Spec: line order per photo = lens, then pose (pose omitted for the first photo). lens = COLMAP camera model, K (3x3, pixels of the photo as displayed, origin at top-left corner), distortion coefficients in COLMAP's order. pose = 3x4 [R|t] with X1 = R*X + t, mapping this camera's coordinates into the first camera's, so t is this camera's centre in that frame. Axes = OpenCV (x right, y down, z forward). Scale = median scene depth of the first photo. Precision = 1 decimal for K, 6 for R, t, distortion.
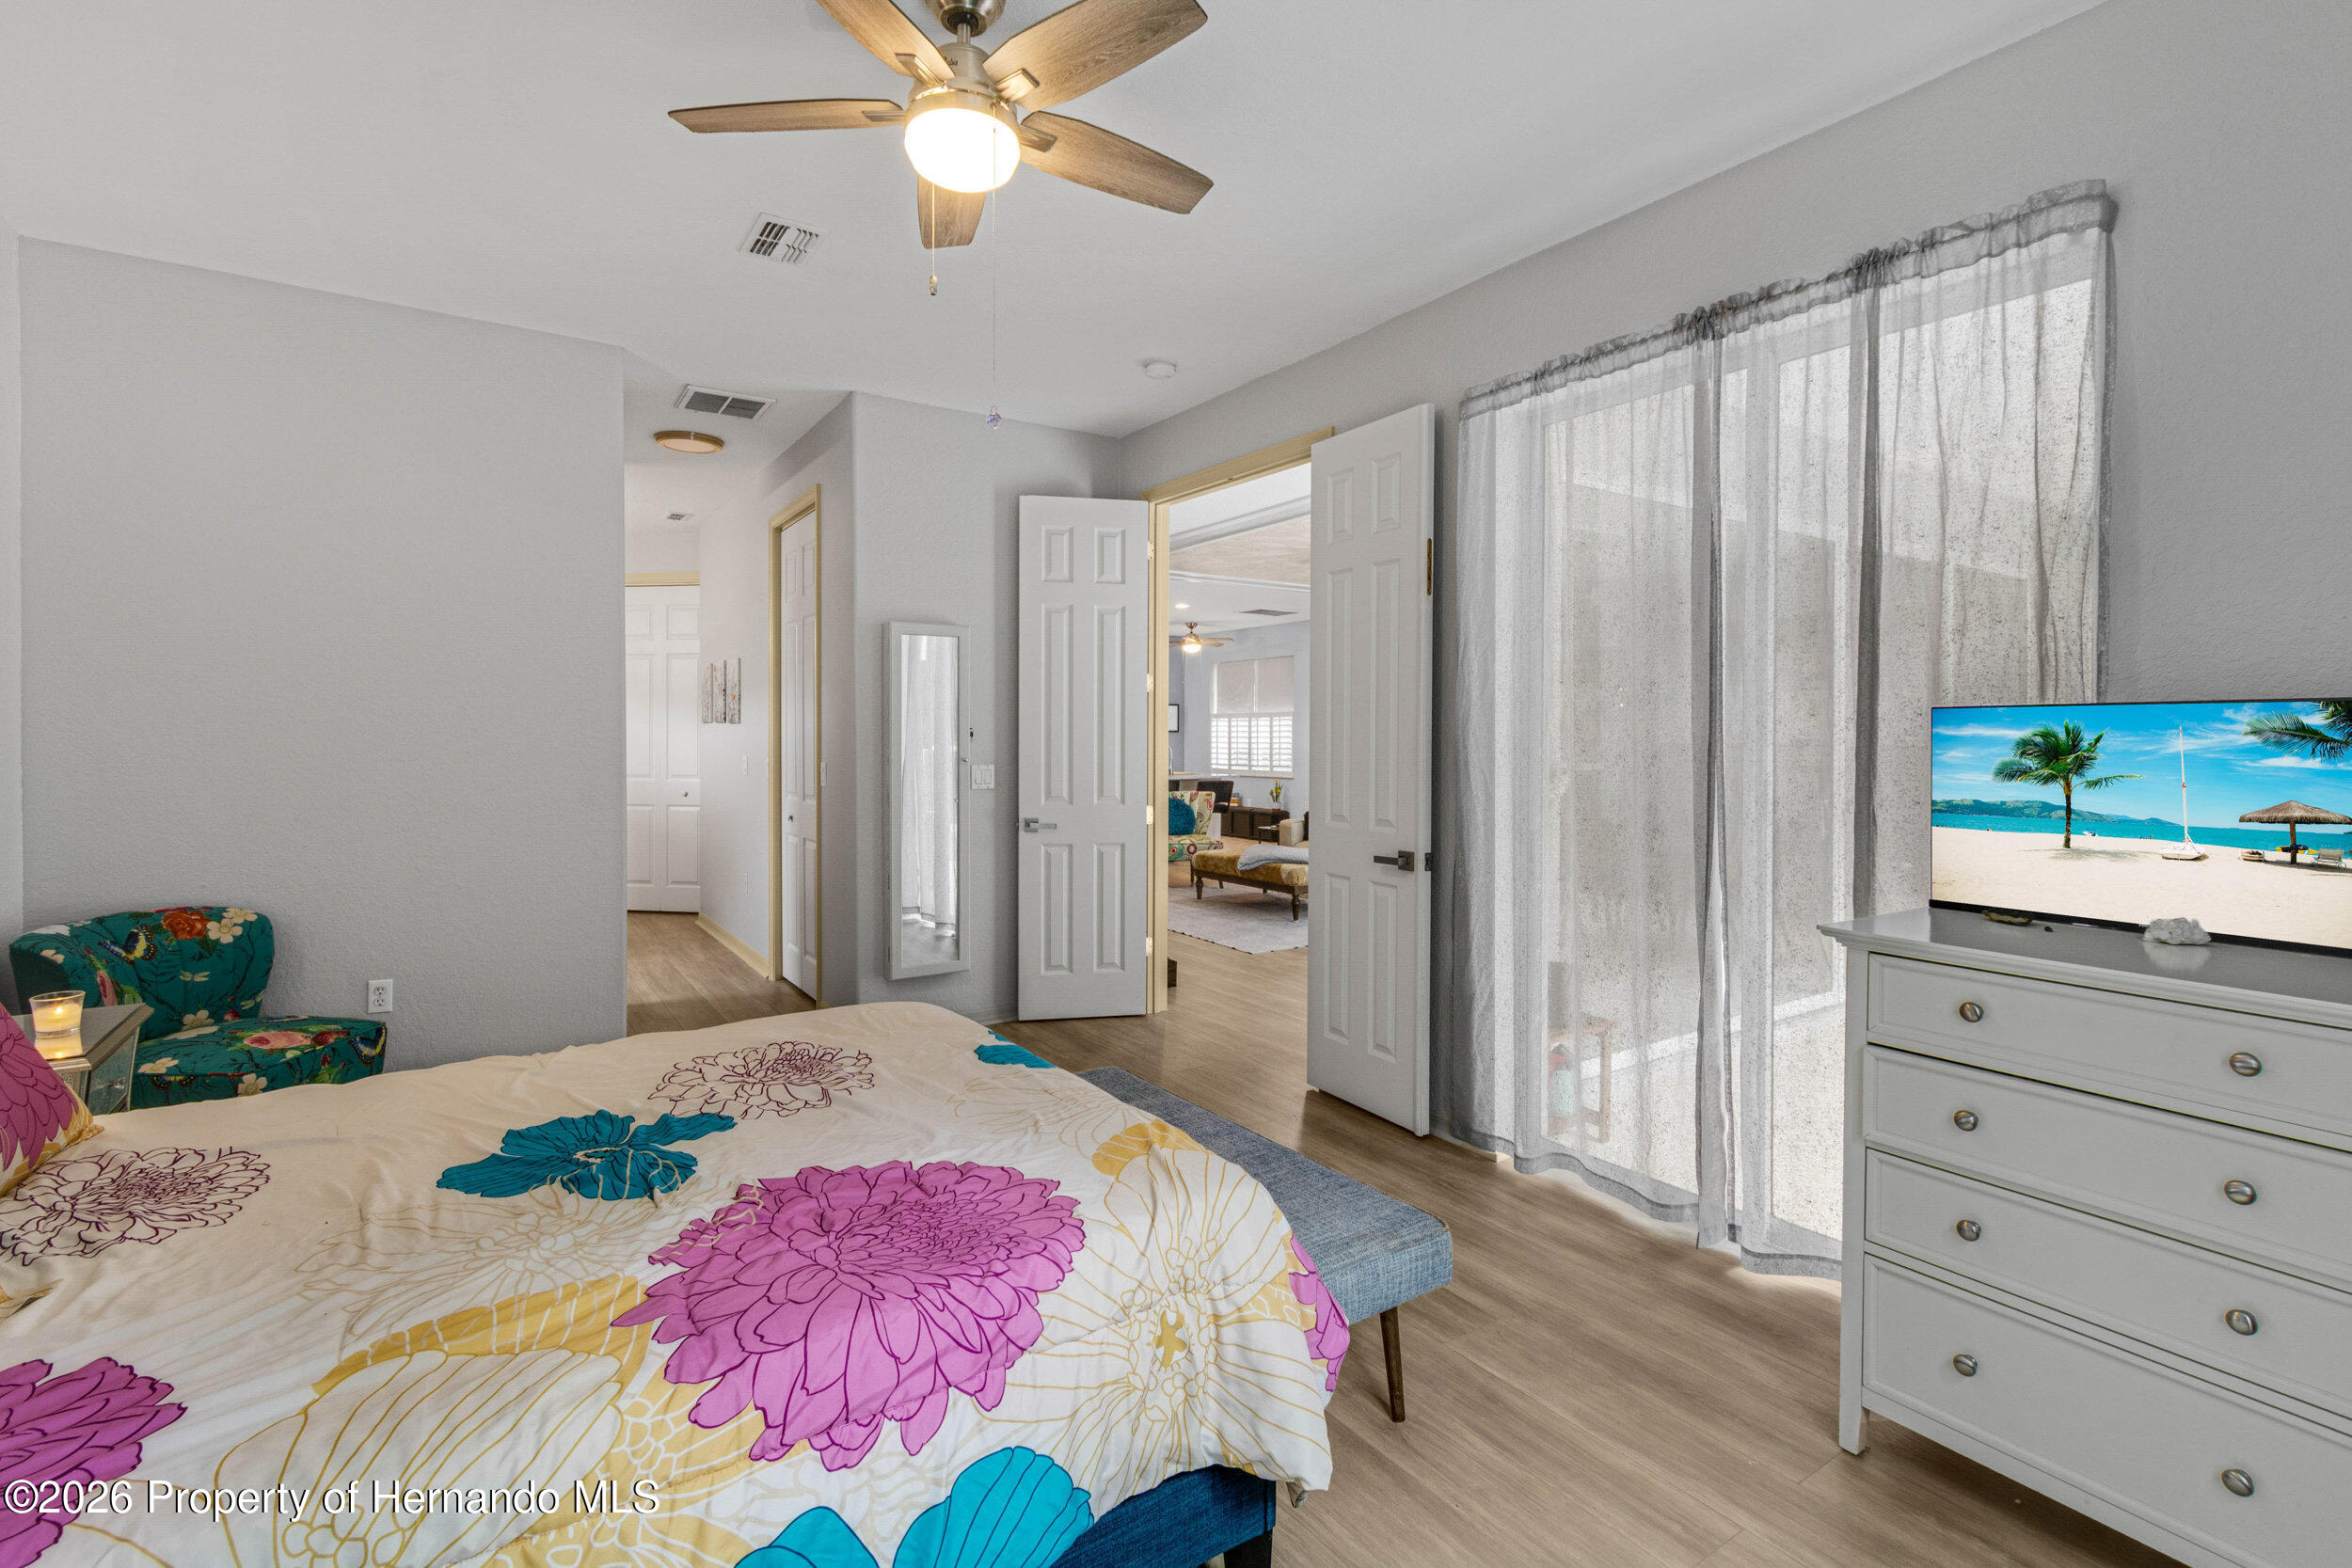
lens RADIAL K [[1055.3, 0, 1171.8], [0, 1055.3, 742.2], [0, 0, 1]] dist [0.010238, -0.000372]
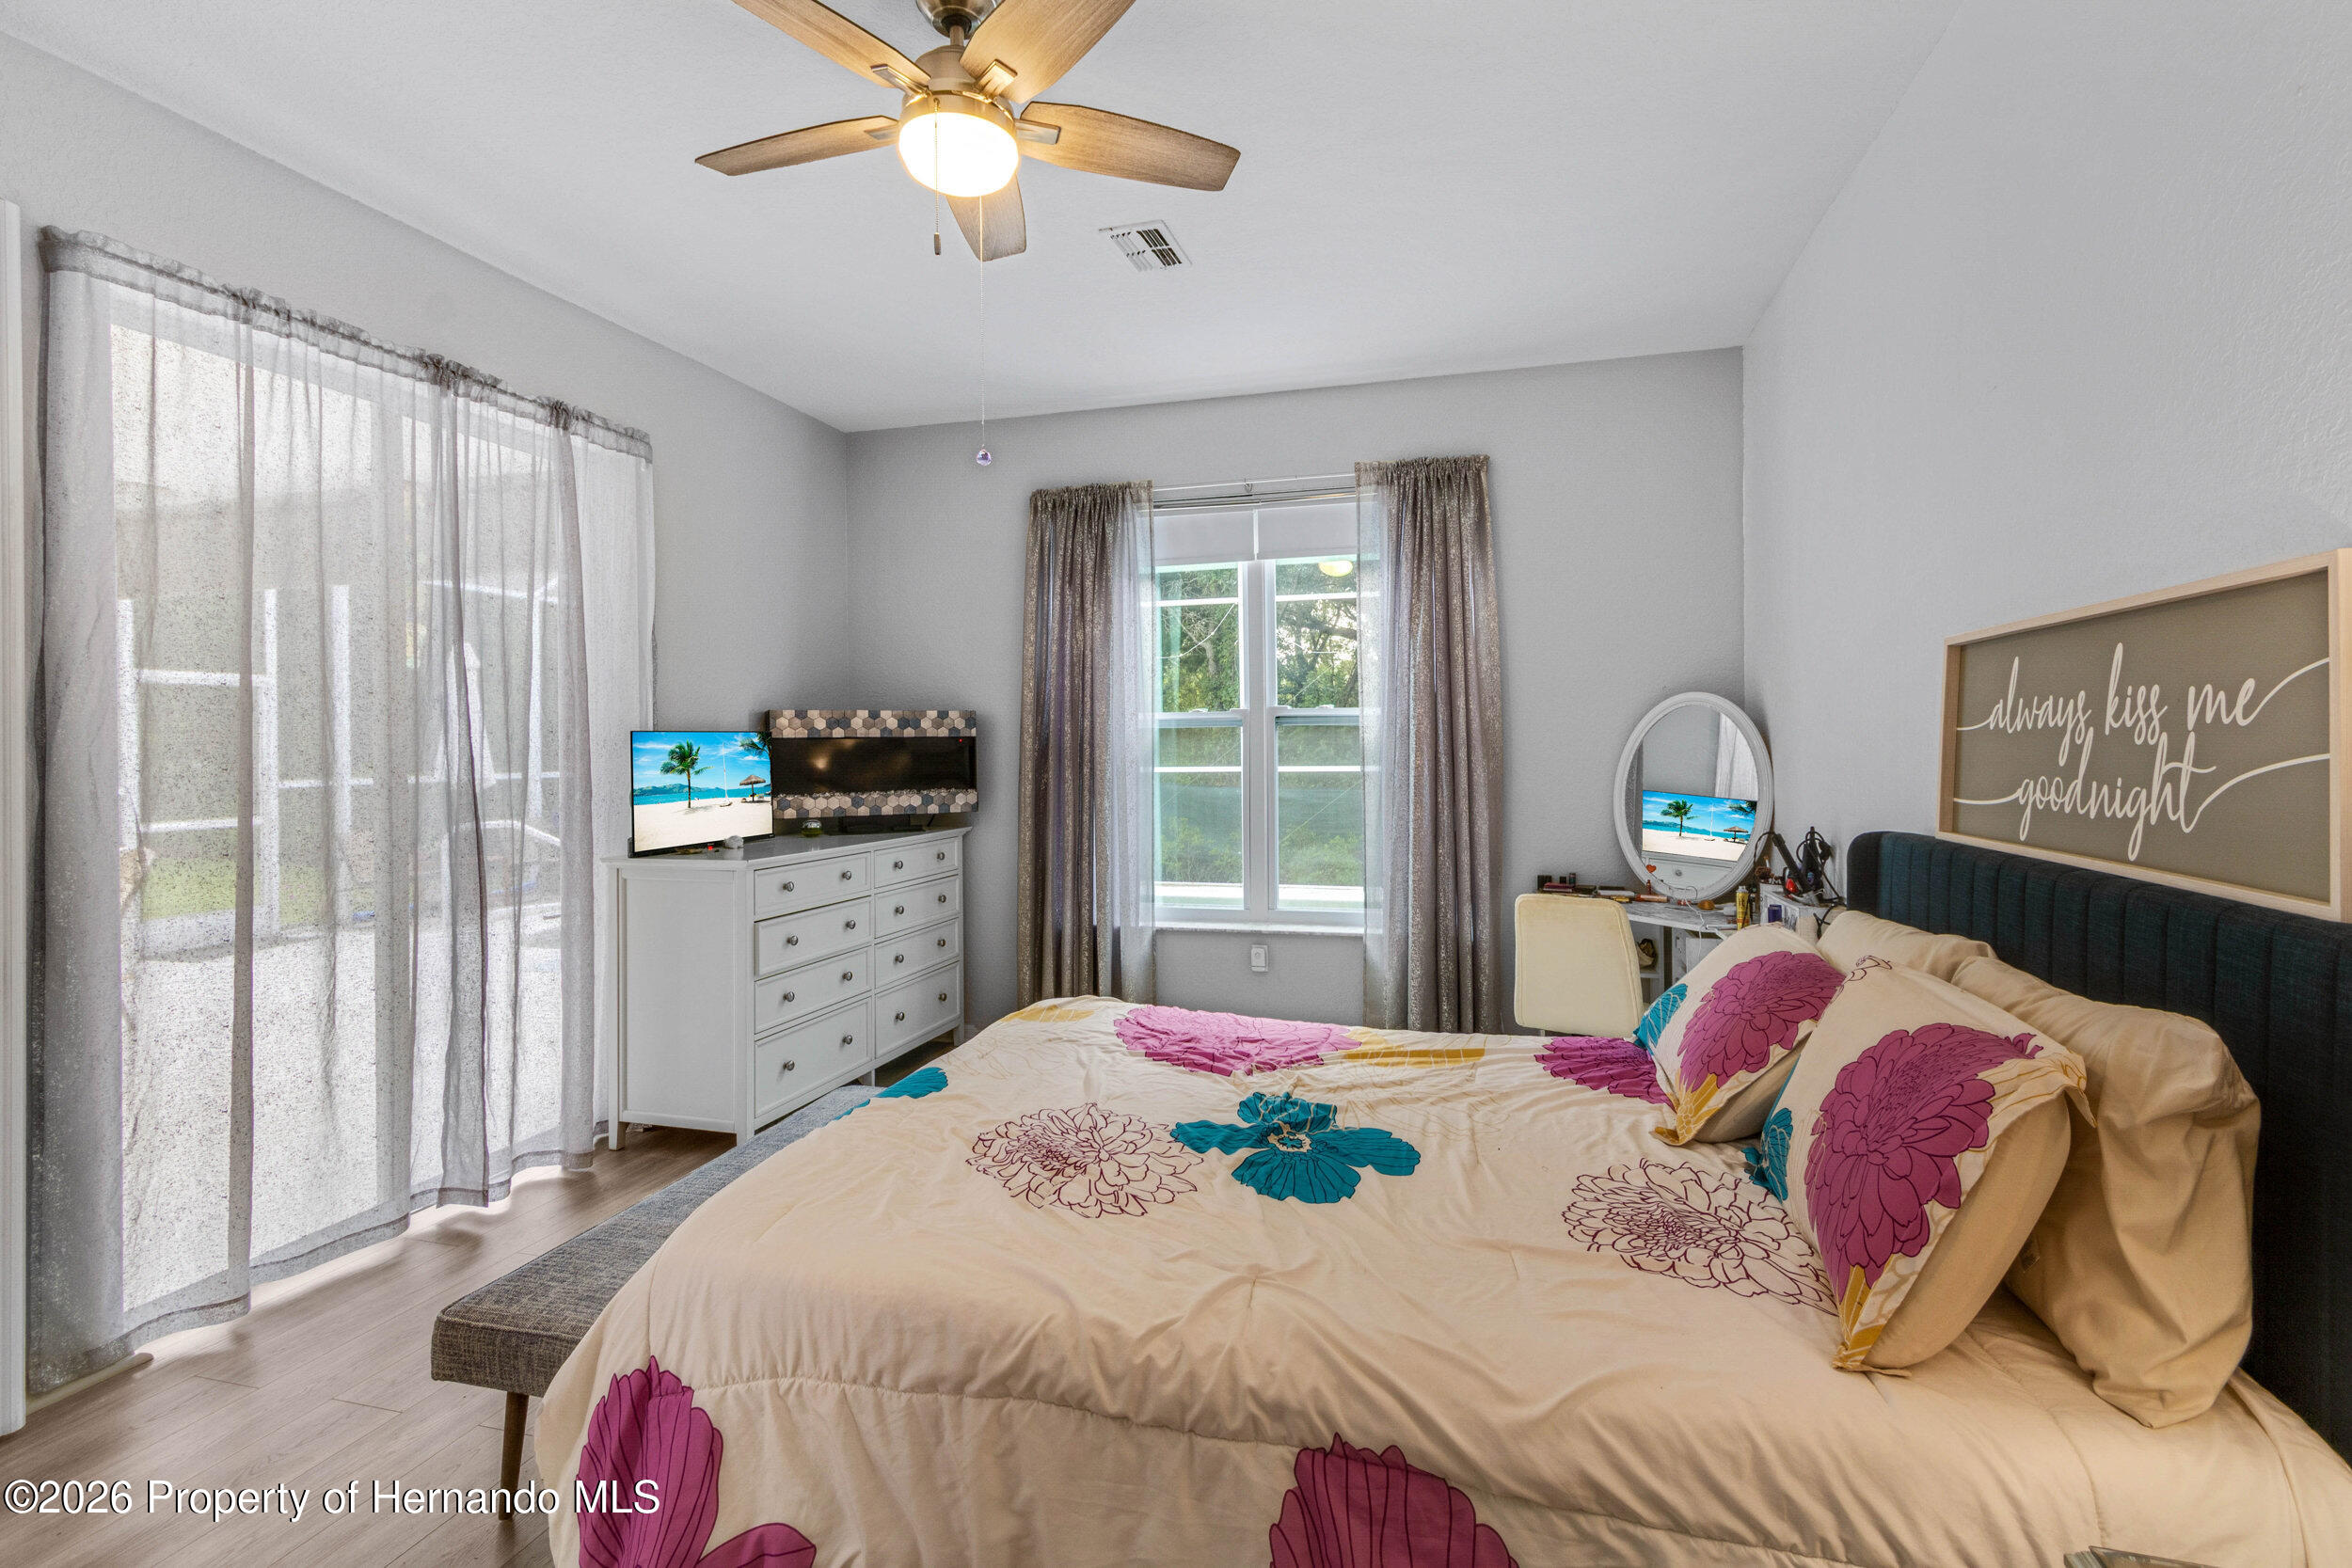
lens RADIAL K [[1254.1, 0, 1110.5], [0, 1254.1, 760.5], [0, 0, 1]] dist [0.009262, 0.000036]
pose [[-0.634844, -0.011485, 0.772555, -1.254634], [0.012471, 0.999607, 0.025108, -0.027828], [-0.772540, 0.025574, -0.634451, 1.740426]]
